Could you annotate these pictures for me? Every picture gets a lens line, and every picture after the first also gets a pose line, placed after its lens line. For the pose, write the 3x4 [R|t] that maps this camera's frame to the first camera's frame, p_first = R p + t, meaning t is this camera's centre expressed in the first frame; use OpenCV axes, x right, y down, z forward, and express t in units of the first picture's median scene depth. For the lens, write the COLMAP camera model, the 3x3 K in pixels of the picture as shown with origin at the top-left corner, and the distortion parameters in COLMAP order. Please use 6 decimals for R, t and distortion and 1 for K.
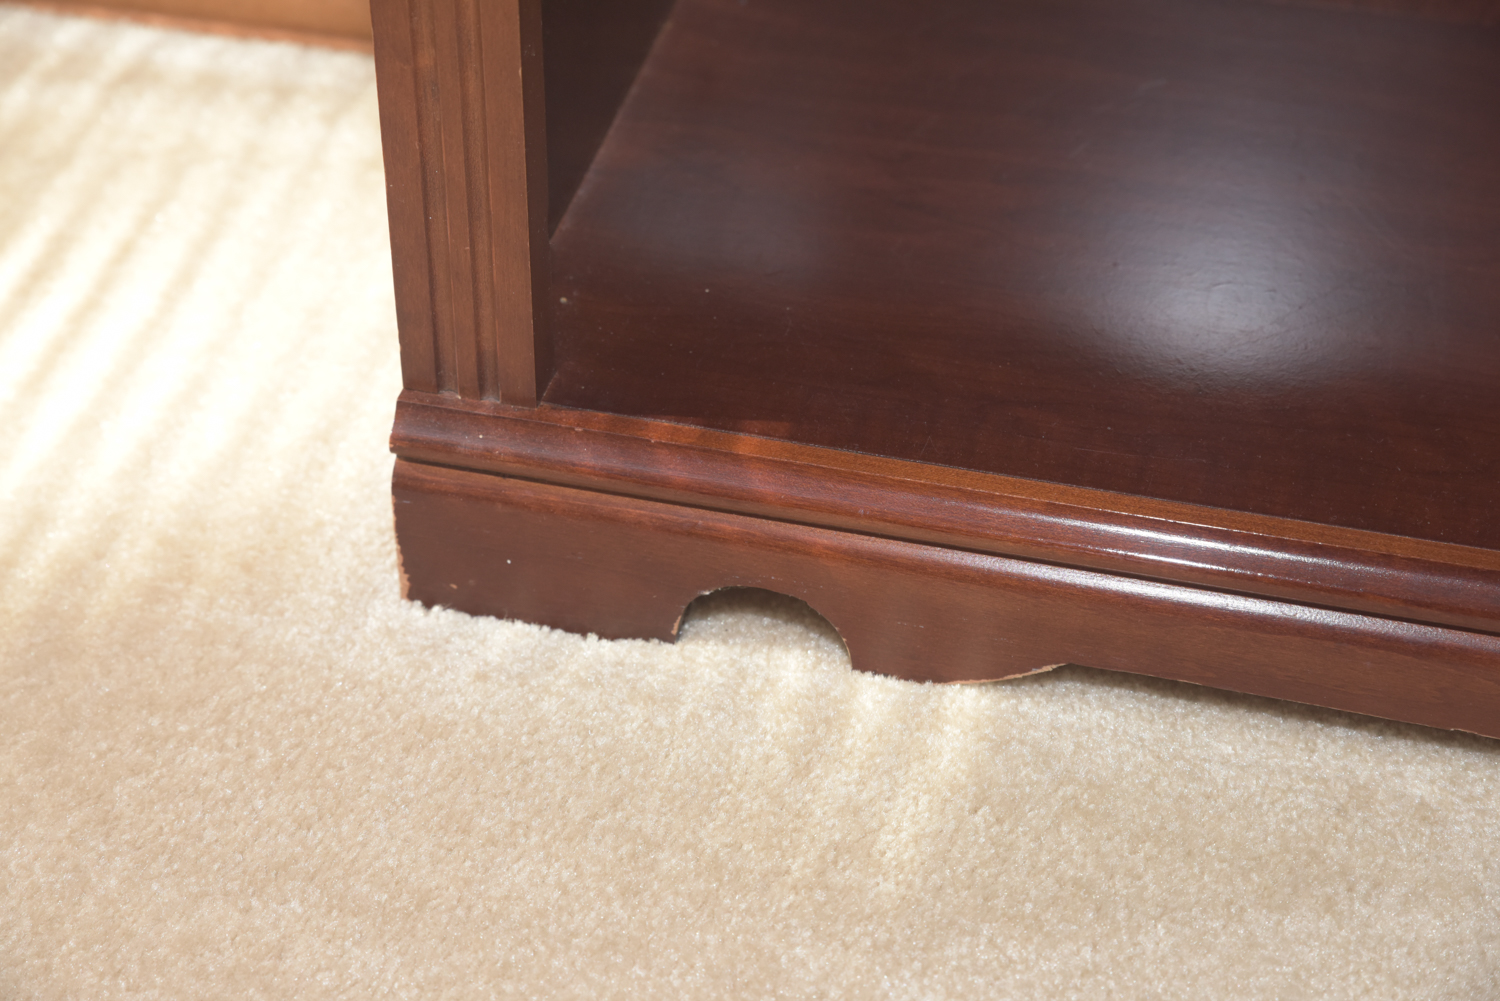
lens RADIAL K [[2609.8, 0, 737.8], [0, 2609.8, 512.0], [0, 0, 1]] dist [0.111970, 0.000000]
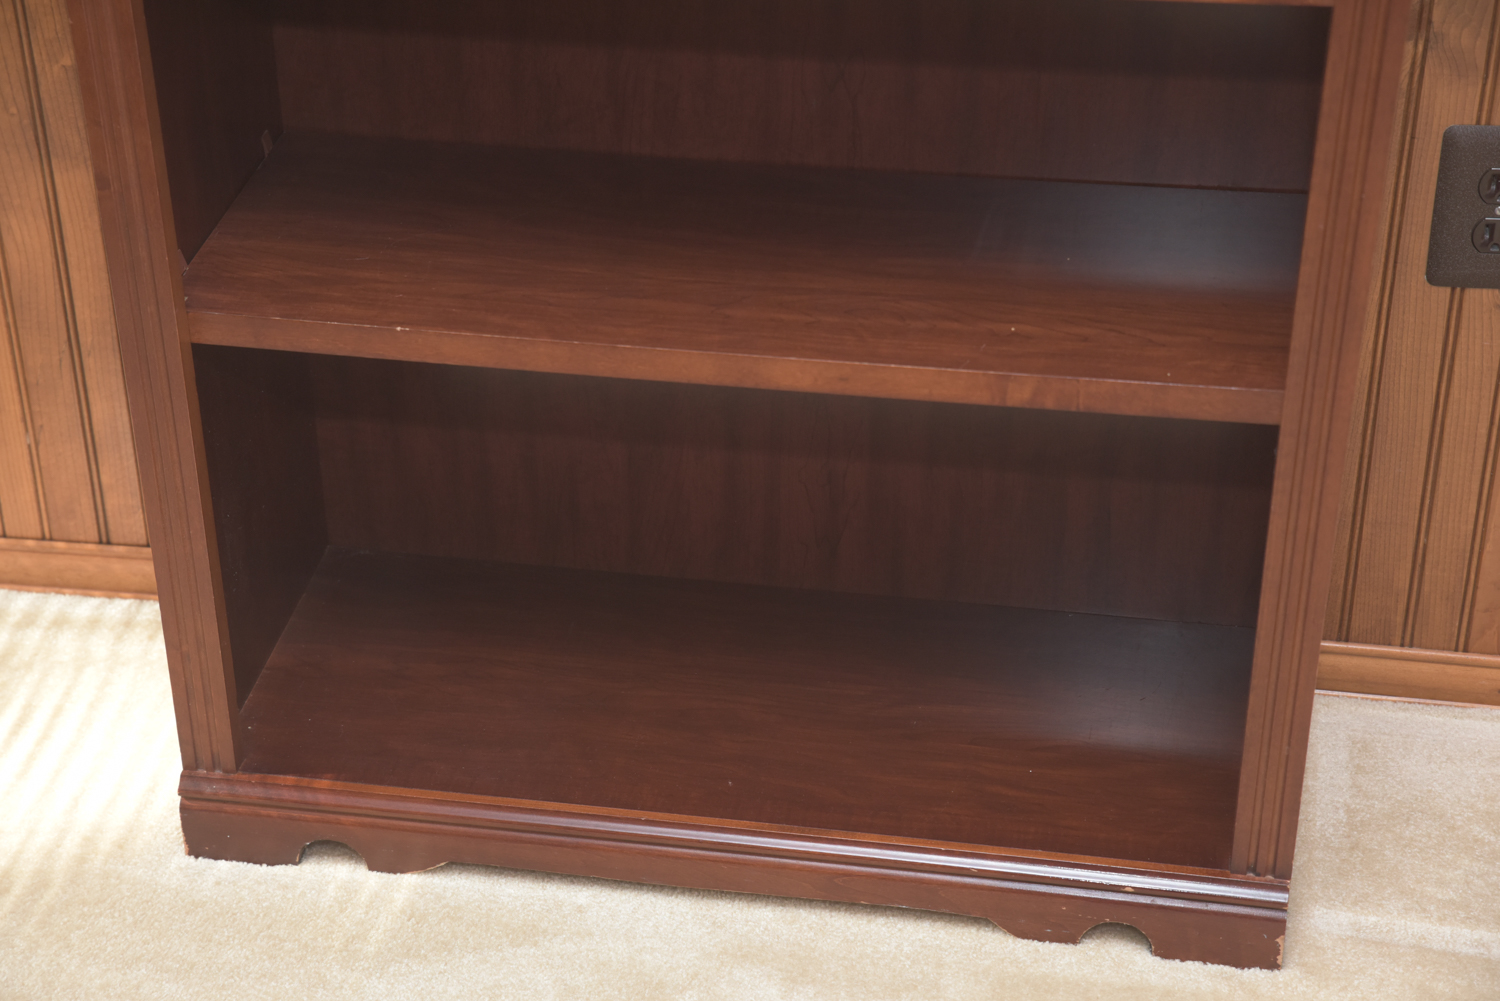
lens RADIAL K [[2609.8, 0, 765.5], [0, 2609.8, 496.6], [0, 0, 1]] dist [0.111970, 0.000000]
pose [[0.996382, -0.051566, 0.067554, 0.283388], [0.059195, 0.991451, -0.116280, 0.020268], [-0.060980, 0.119858, 0.990917, -1.625916]]
